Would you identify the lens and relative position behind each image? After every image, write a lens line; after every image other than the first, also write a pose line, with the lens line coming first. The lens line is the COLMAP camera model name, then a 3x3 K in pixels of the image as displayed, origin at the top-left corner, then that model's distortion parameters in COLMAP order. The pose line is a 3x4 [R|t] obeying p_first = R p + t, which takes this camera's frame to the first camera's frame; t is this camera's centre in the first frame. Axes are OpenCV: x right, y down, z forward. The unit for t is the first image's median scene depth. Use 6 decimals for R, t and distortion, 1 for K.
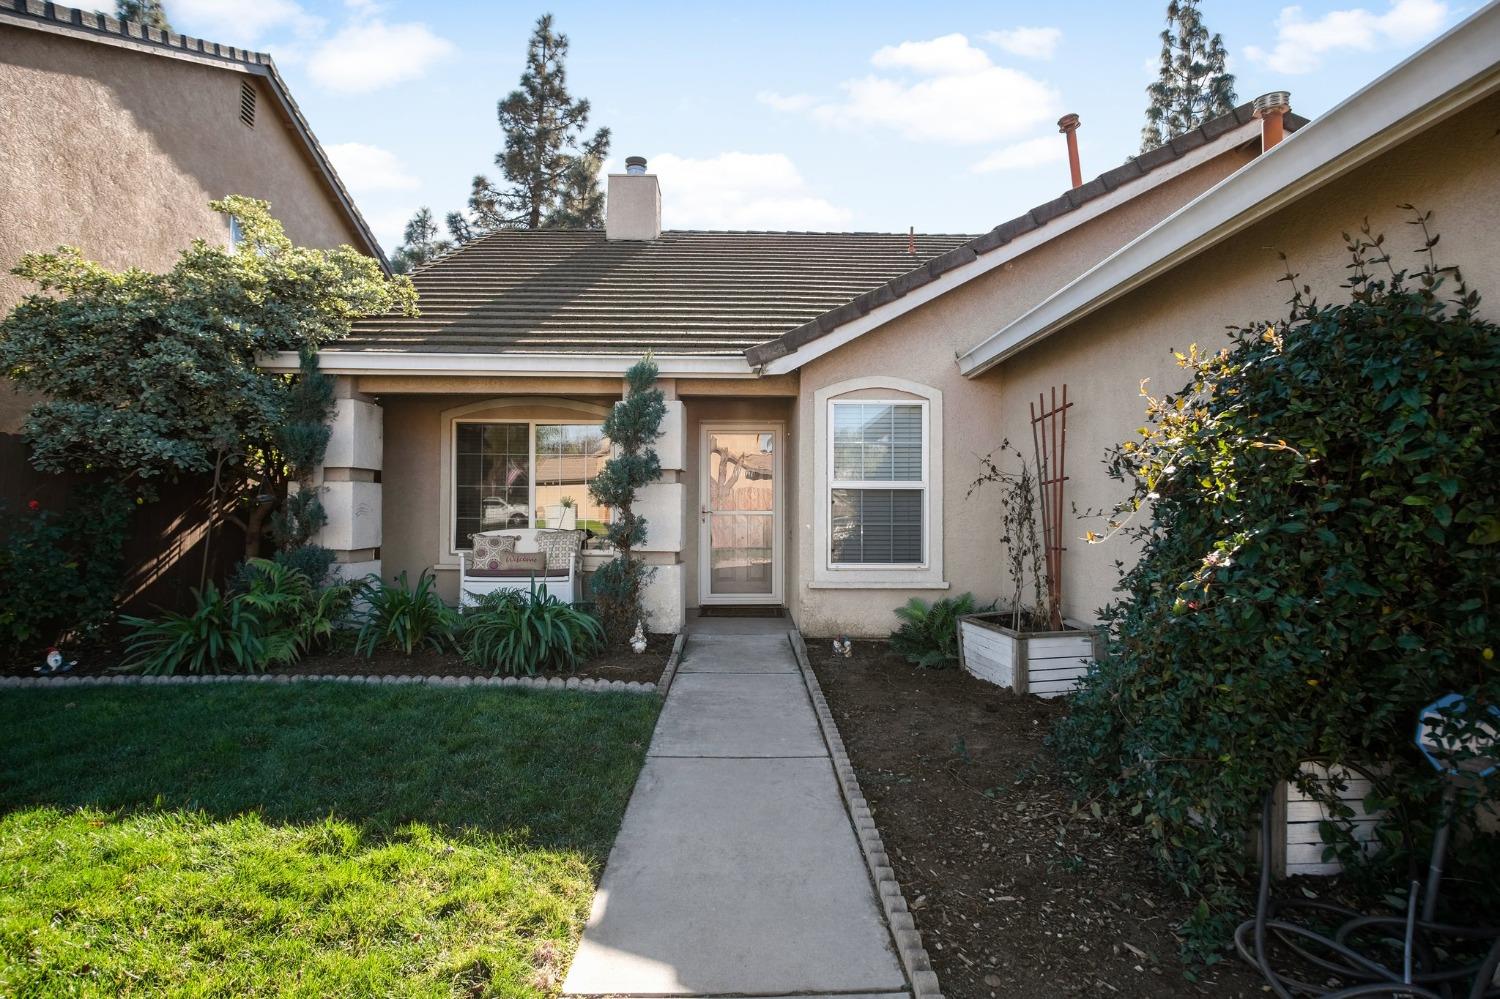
lens RADIAL K [[800.5, 0, 751.1], [0, 800.5, 496.5], [0, 0, 1]] dist [-0.024552, 0.003082]
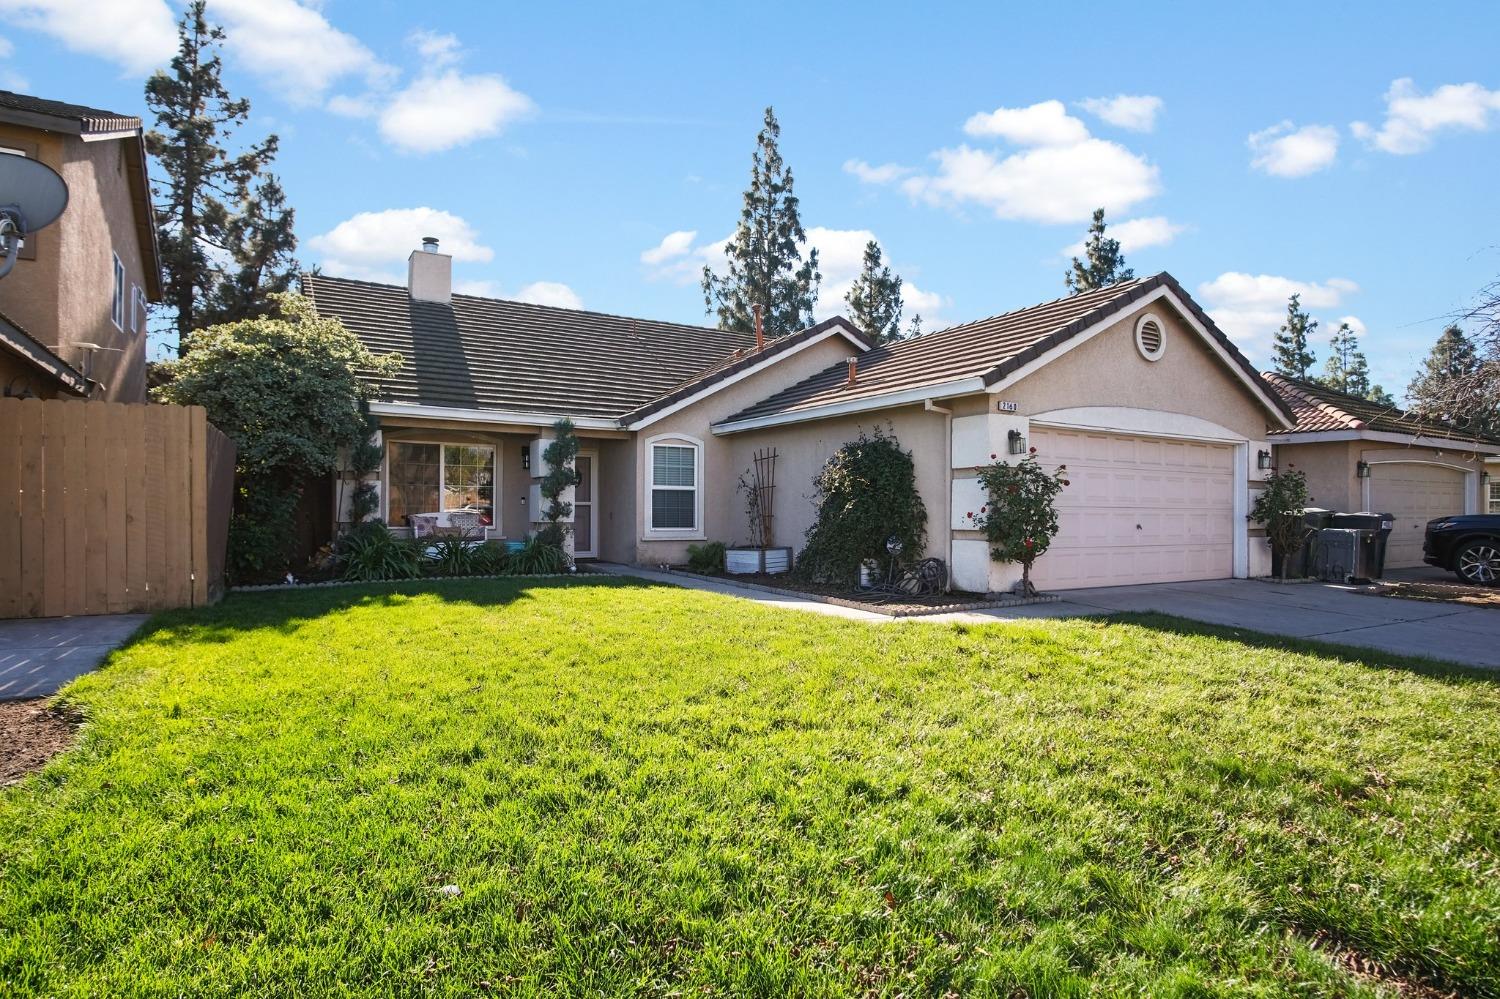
lens RADIAL K [[800.5, 0, 749.7], [0, 800.5, 505.0], [0, 0, 1]] dist [-0.024552, 0.003082]
pose [[0.871852, 0.007255, 0.489715, -0.639921], [-0.008596, 0.999963, 0.000490, 0.024924], [-0.489694, -0.004637, 0.871882, -0.802006]]
